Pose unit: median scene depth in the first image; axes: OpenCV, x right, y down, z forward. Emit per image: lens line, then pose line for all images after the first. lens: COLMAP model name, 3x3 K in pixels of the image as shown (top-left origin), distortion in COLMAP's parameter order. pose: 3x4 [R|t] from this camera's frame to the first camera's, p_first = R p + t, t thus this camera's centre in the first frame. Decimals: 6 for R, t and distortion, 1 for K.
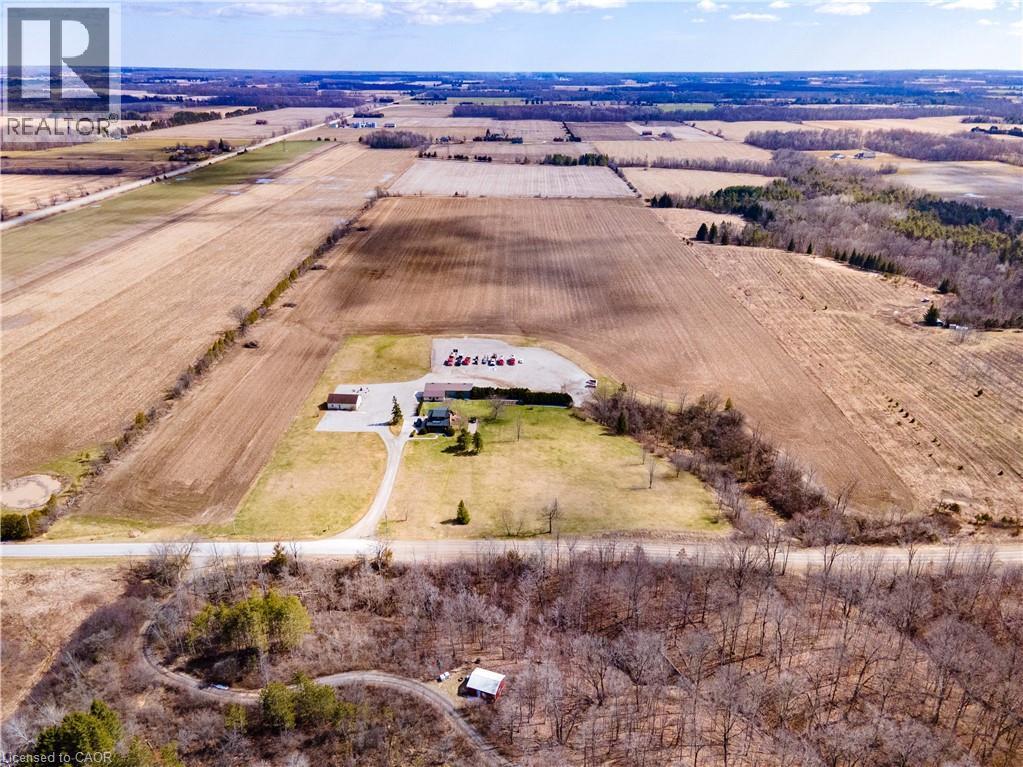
lens RADIAL K [[758.3, 0, 511.5], [0, 758.3, 383.5], [0, 0, 1]] dist [0.007705, 0.063767]
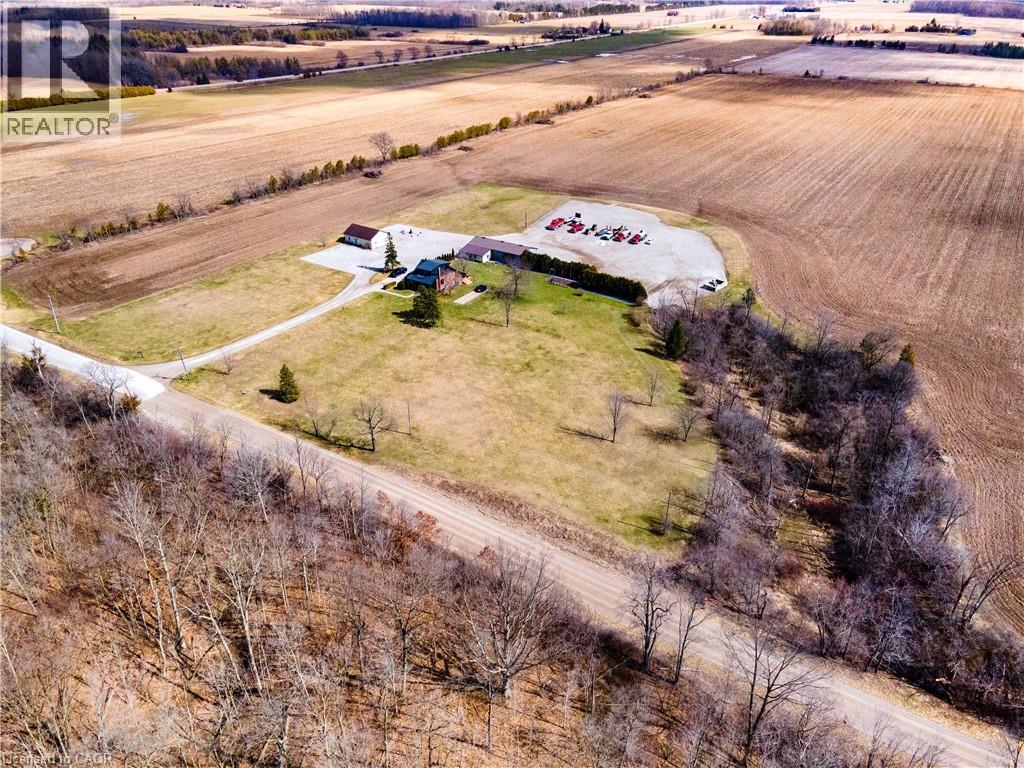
lens RADIAL K [[759.0, 0, 512.0], [0, 759.0, 384.0], [0, 0, 1]] dist [0.007705, 0.063767]
pose [[0.839139, 0.252078, -0.481977, 0.311524], [-0.211319, 0.967605, 0.138150, 0.030068], [0.501188, -0.014076, 0.865224, 0.398398]]
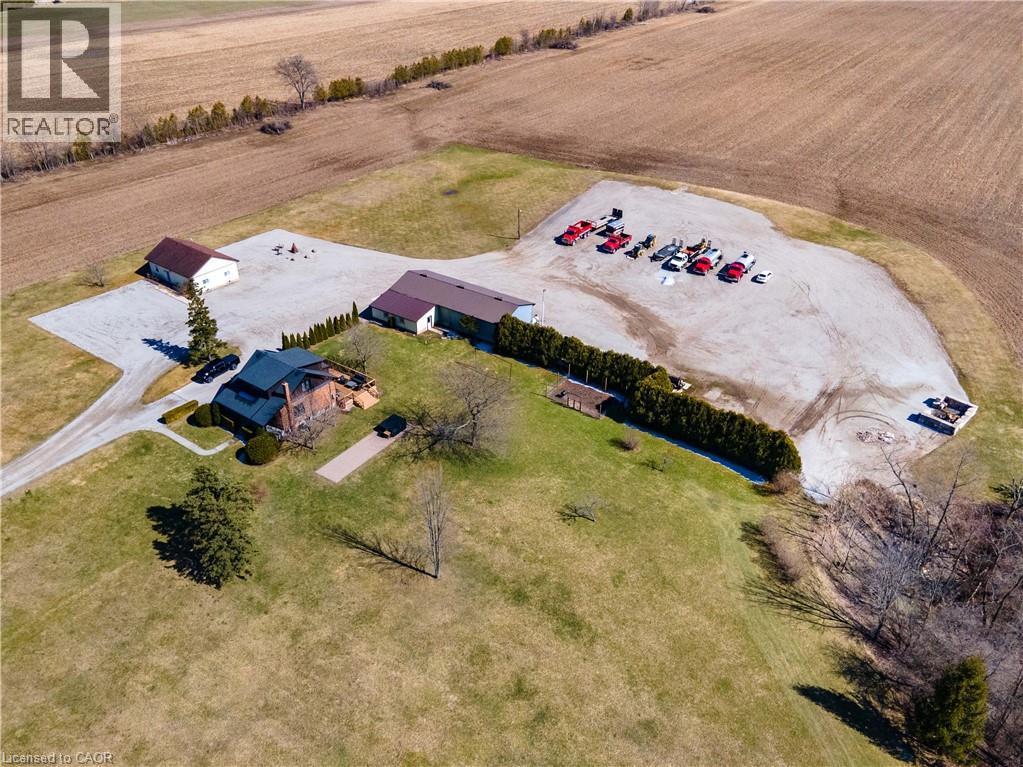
lens RADIAL K [[758.3, 0, 511.5], [0, 758.3, 383.5], [0, 0, 1]] dist [0.007705, 0.063767]
pose [[0.823483, 0.298016, -0.482765, 0.115456], [-0.220042, 0.952087, 0.212394, -0.036184], [0.522931, -0.068674, 0.849604, 0.744282]]
